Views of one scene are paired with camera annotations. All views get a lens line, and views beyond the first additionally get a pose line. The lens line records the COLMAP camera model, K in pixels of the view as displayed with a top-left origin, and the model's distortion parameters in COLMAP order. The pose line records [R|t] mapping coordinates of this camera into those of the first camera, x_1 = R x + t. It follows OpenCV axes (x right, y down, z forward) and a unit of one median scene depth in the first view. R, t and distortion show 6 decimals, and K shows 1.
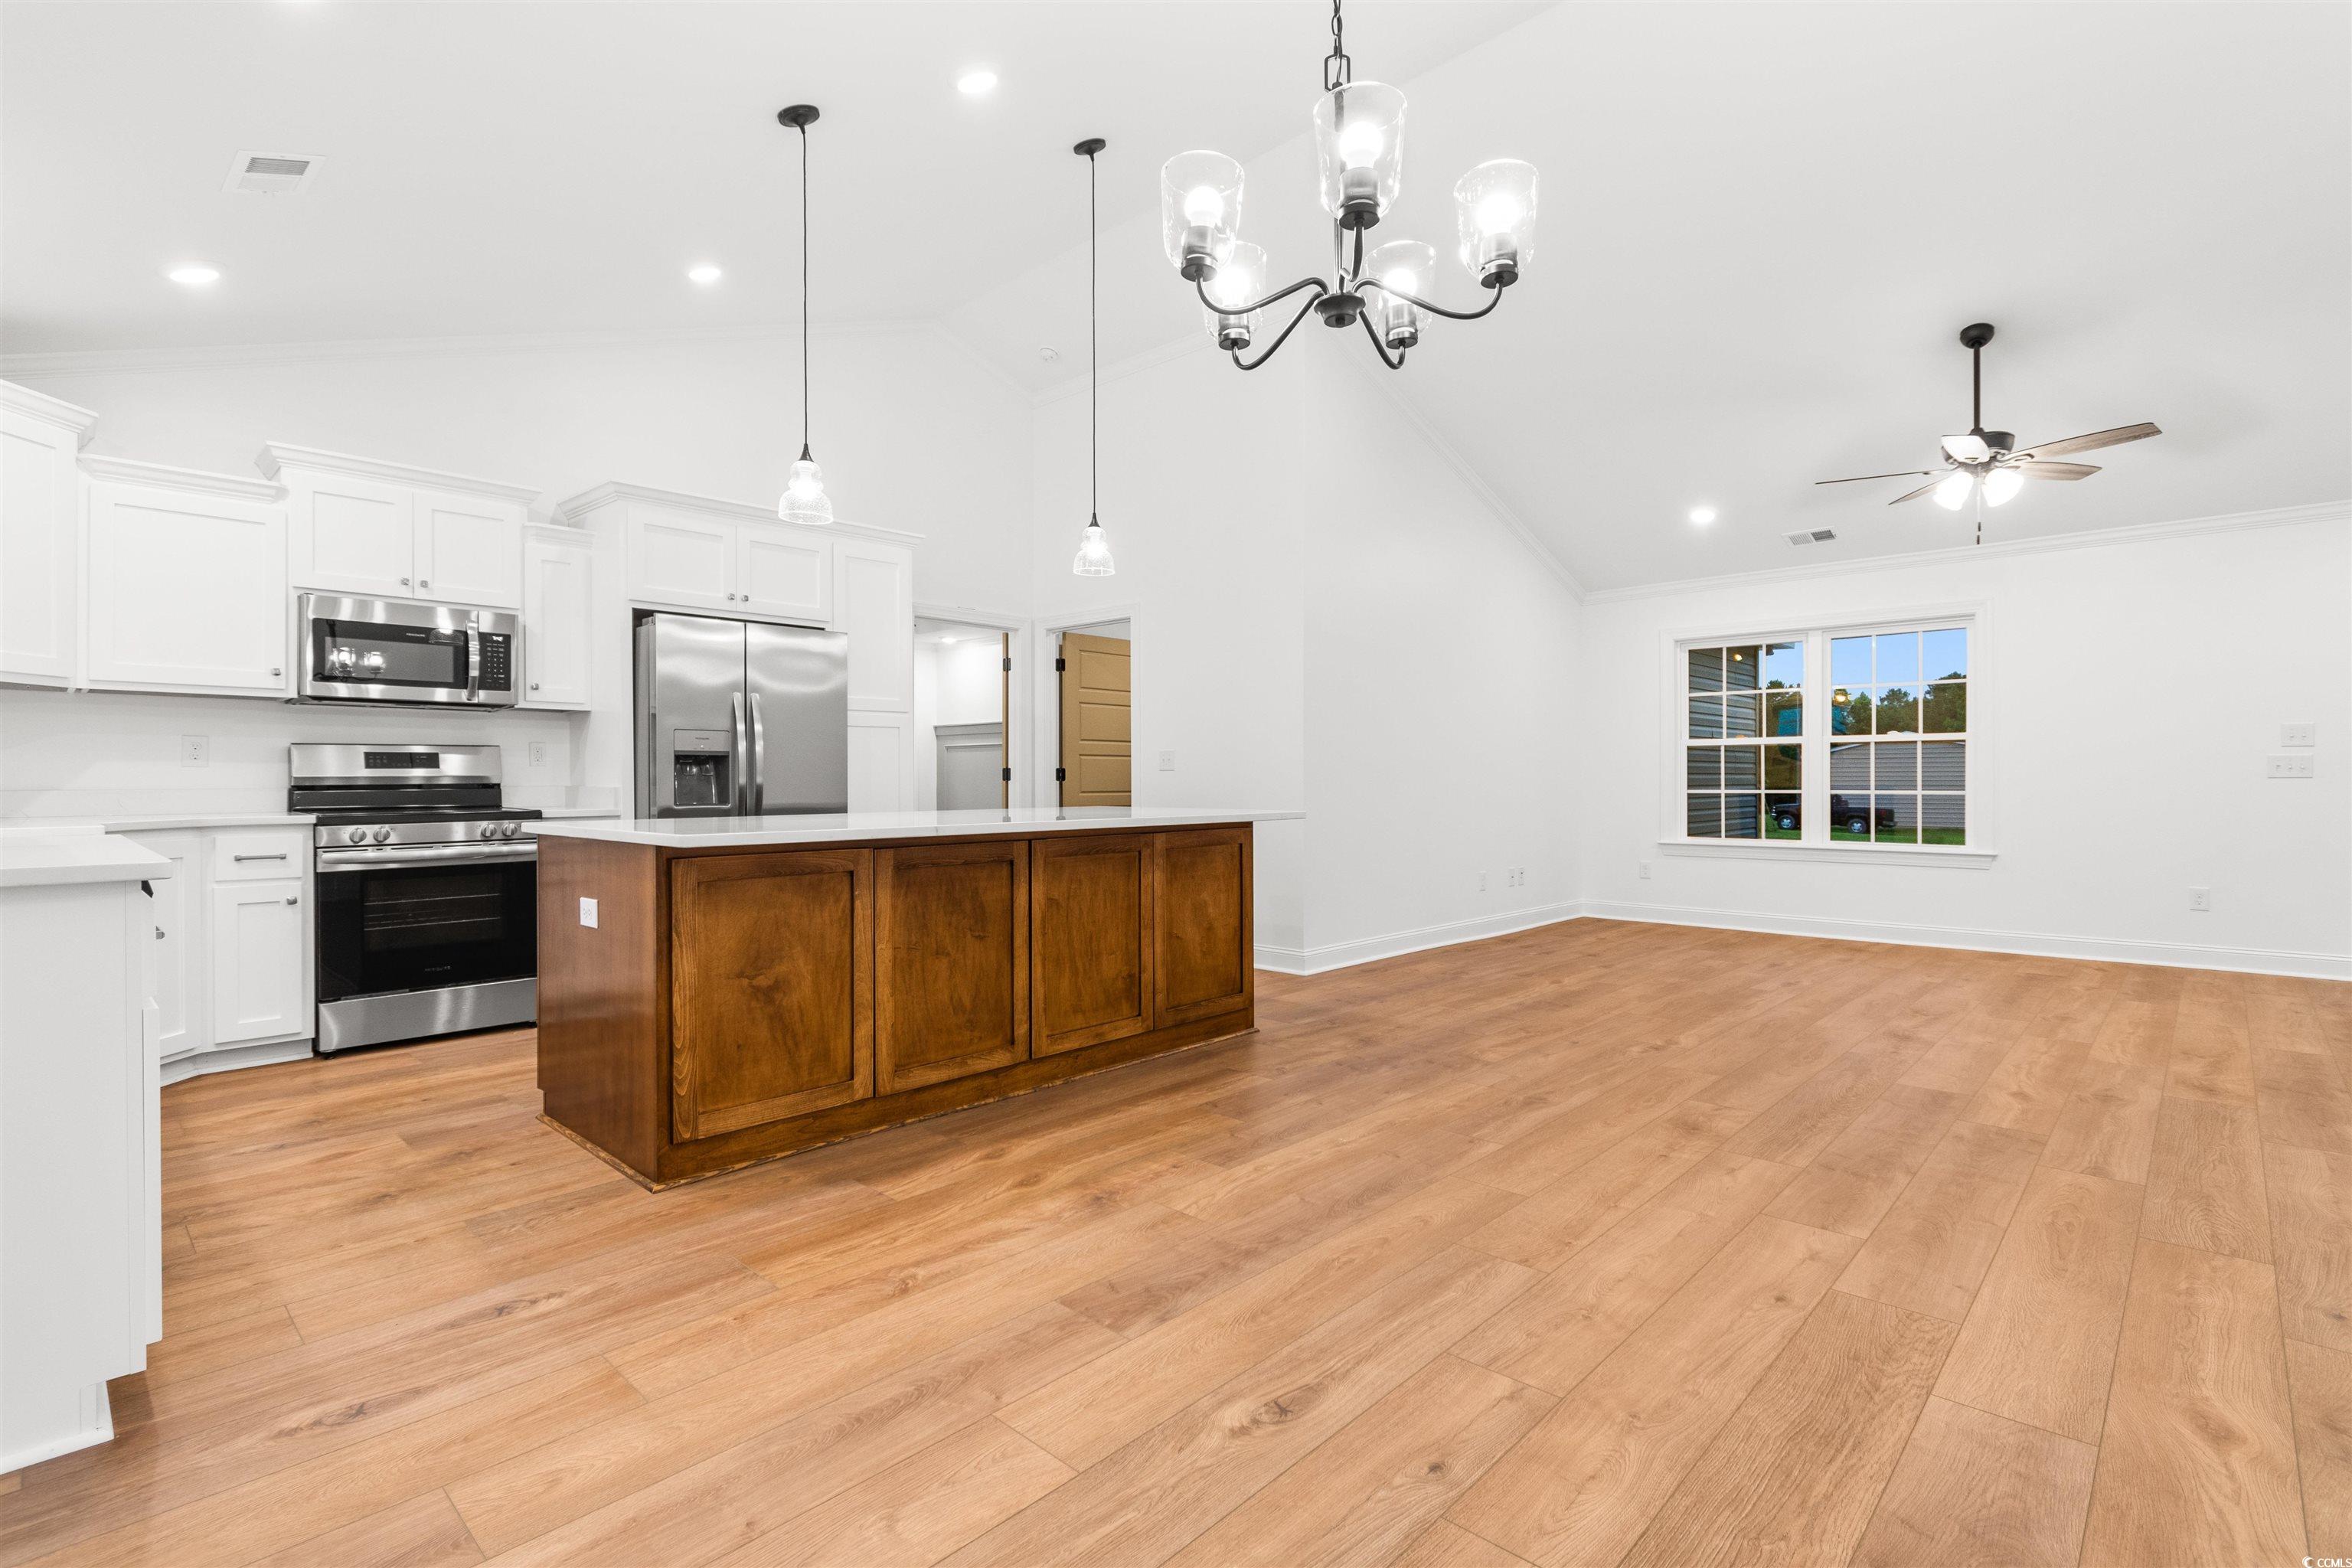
lens RADIAL K [[1088.3, 0, 1180.2], [0, 1088.3, 781.5], [0, 0, 1]] dist [0.001916, -0.003684]
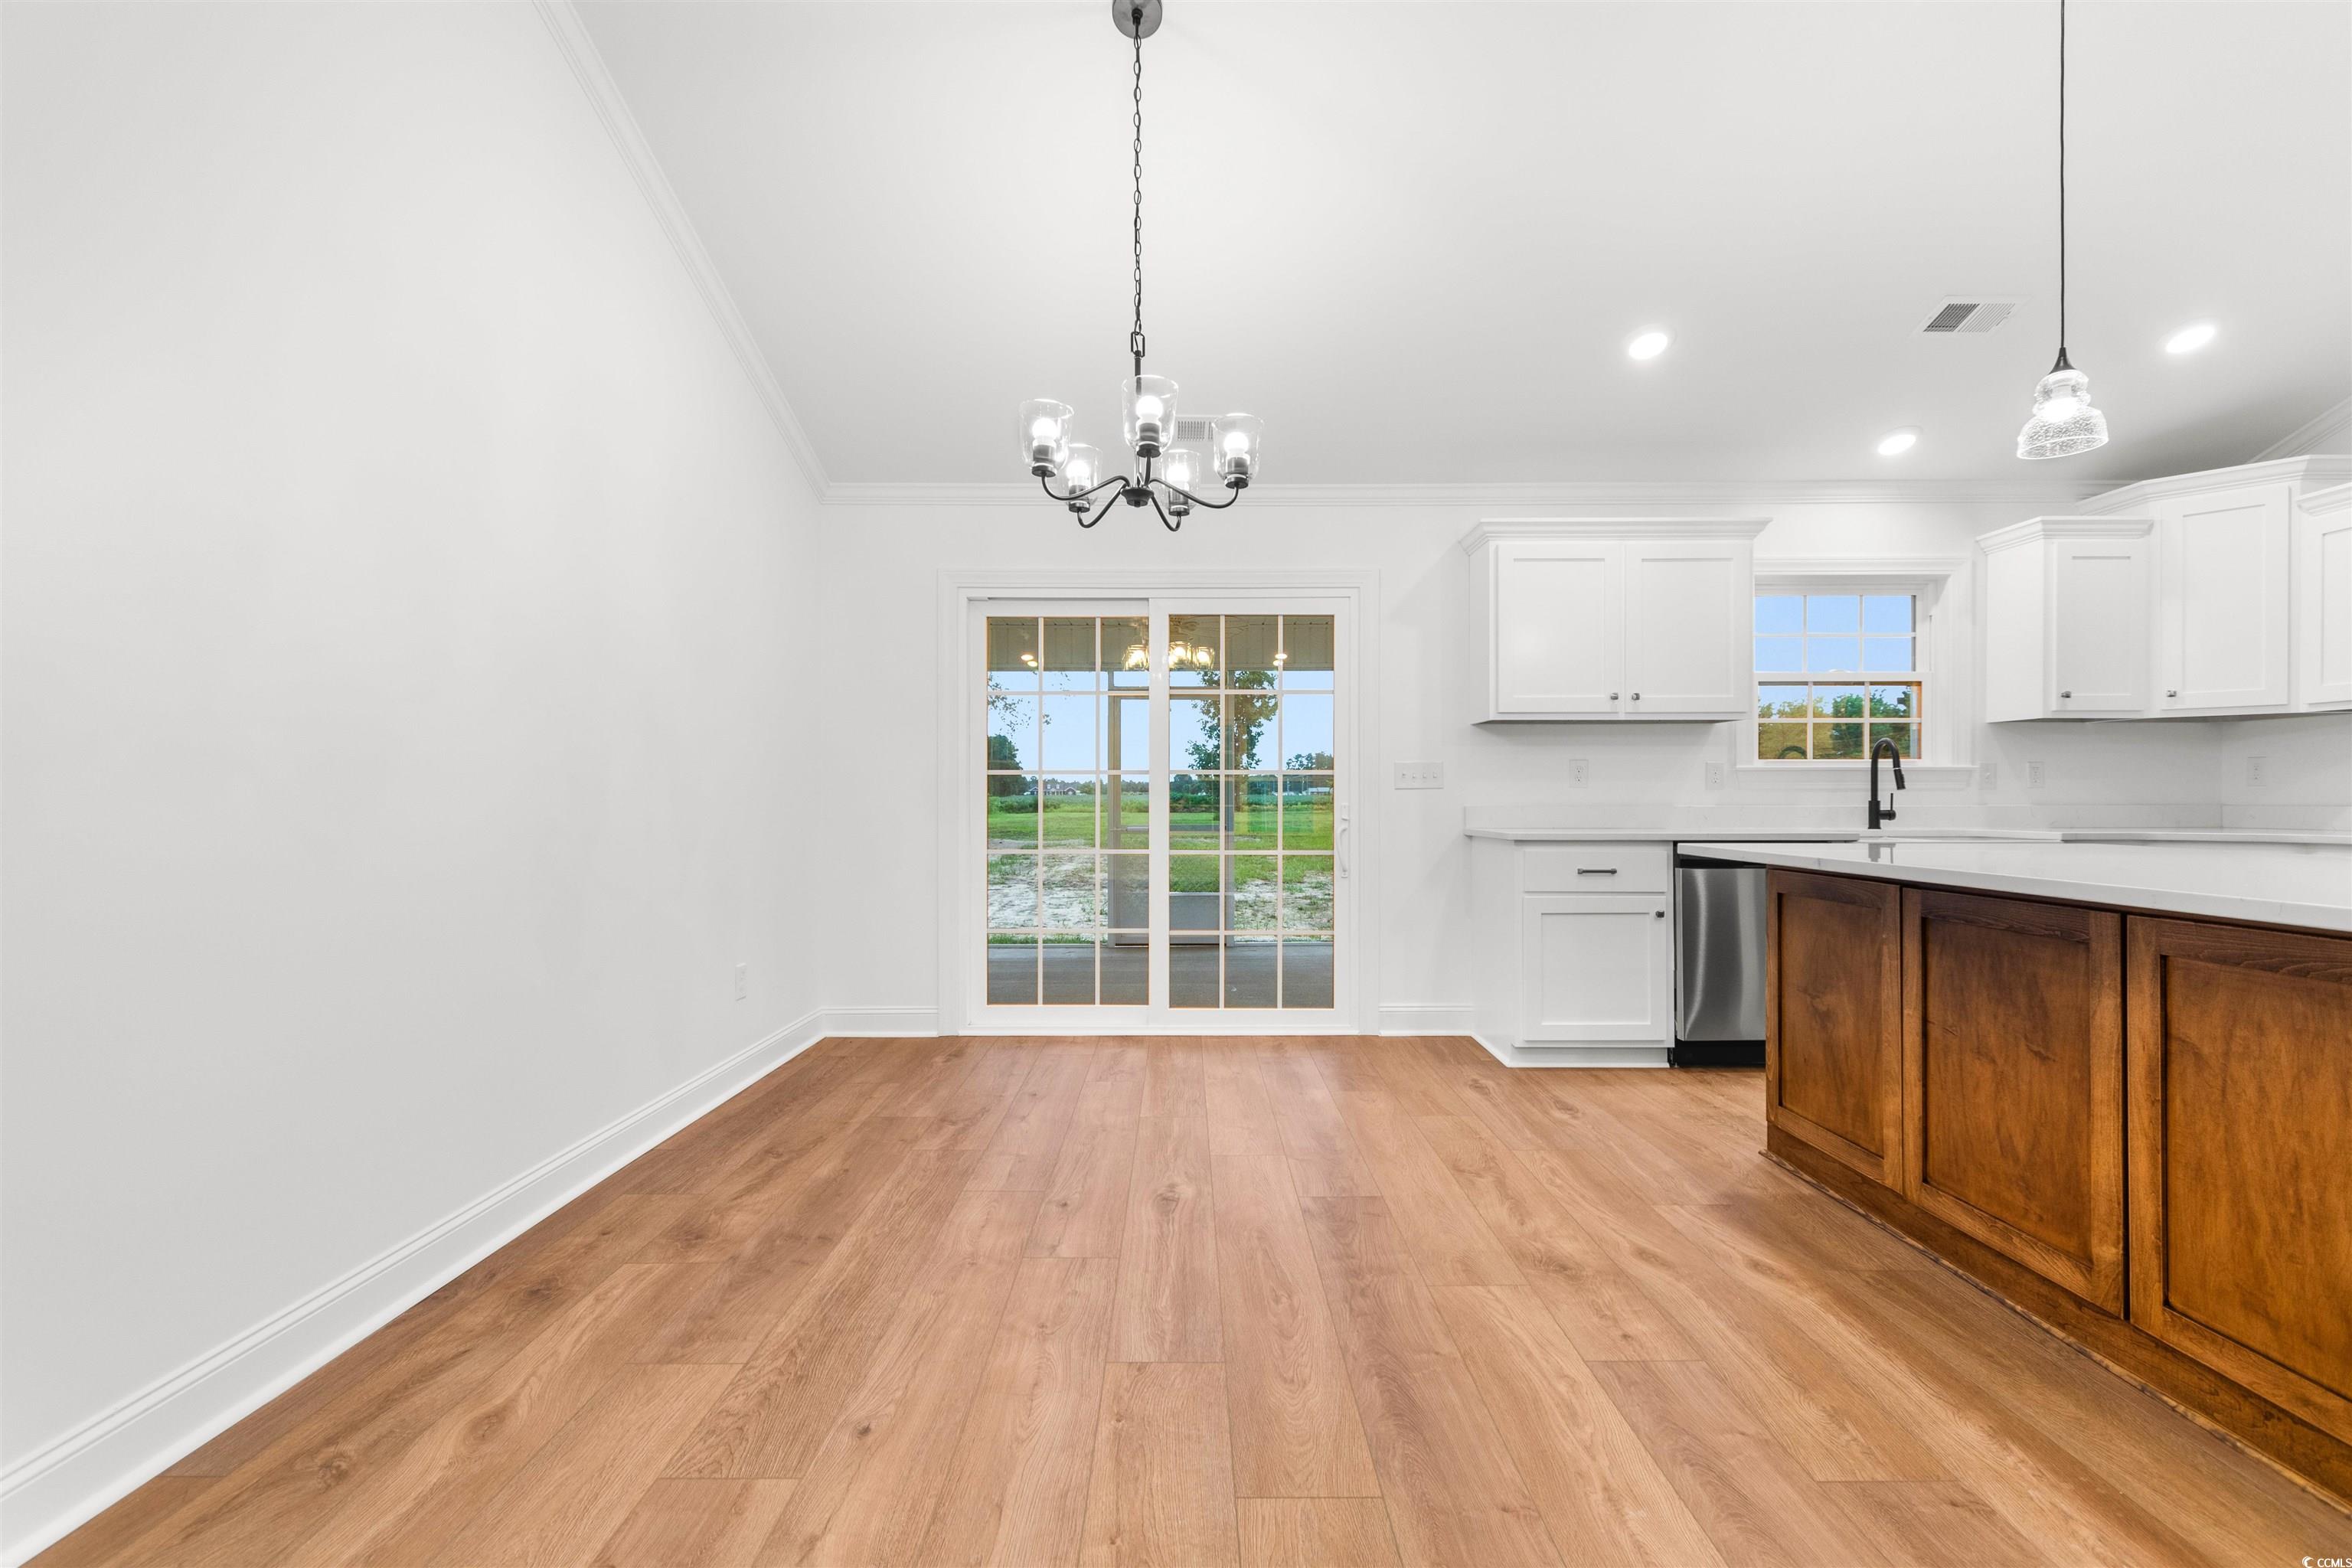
lens RADIAL K [[1039.2, 0, 1179.1], [0, 1039.2, 798.4], [0, 0, 1]] dist [0.005356, -0.002402]
pose [[-0.727480, 0.004644, -0.686113, 0.534082], [0.000312, 0.999979, 0.006438, -0.006368], [0.686129, 0.004469, -0.727466, 1.010945]]
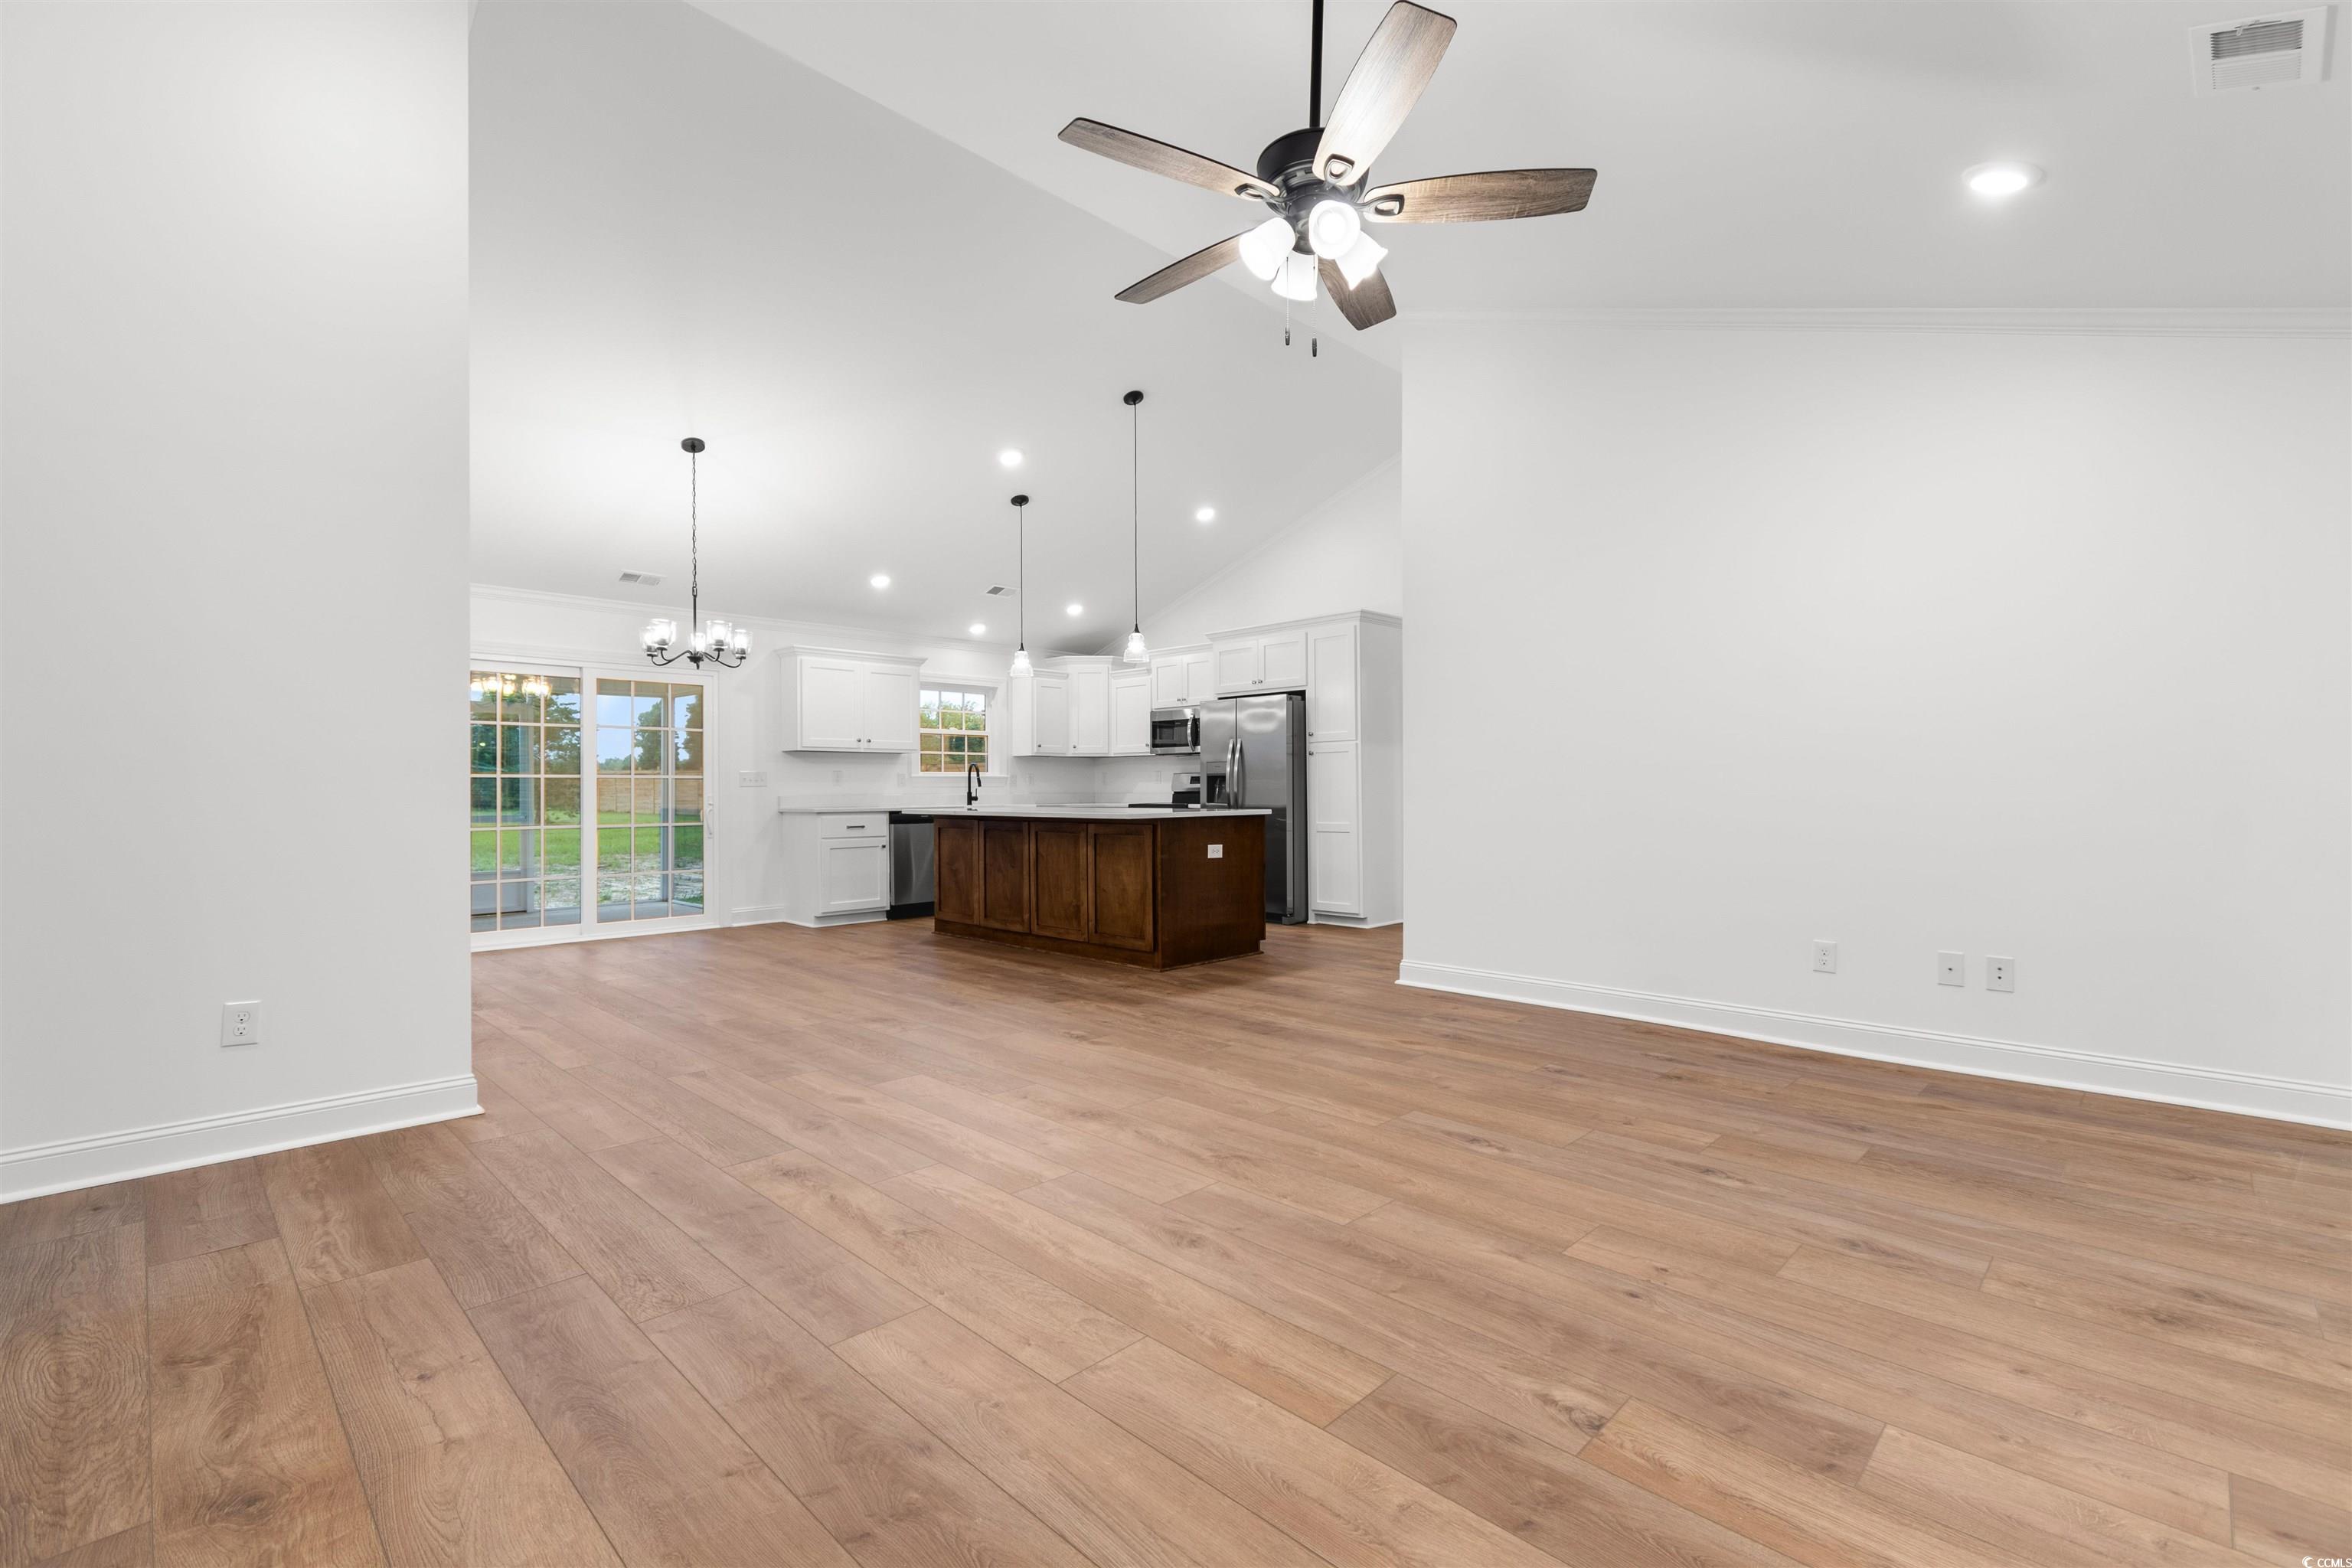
lens RADIAL K [[1039.2, 0, 1192.0], [0, 1039.2, 779.9], [0, 0, 1]] dist [0.005356, -0.002402]
pose [[-0.011833, -0.005907, -0.999913, 1.665419], [0.001547, 0.999981, -0.005926, -0.009104], [0.999929, -0.001617, -0.011823, 1.262442]]
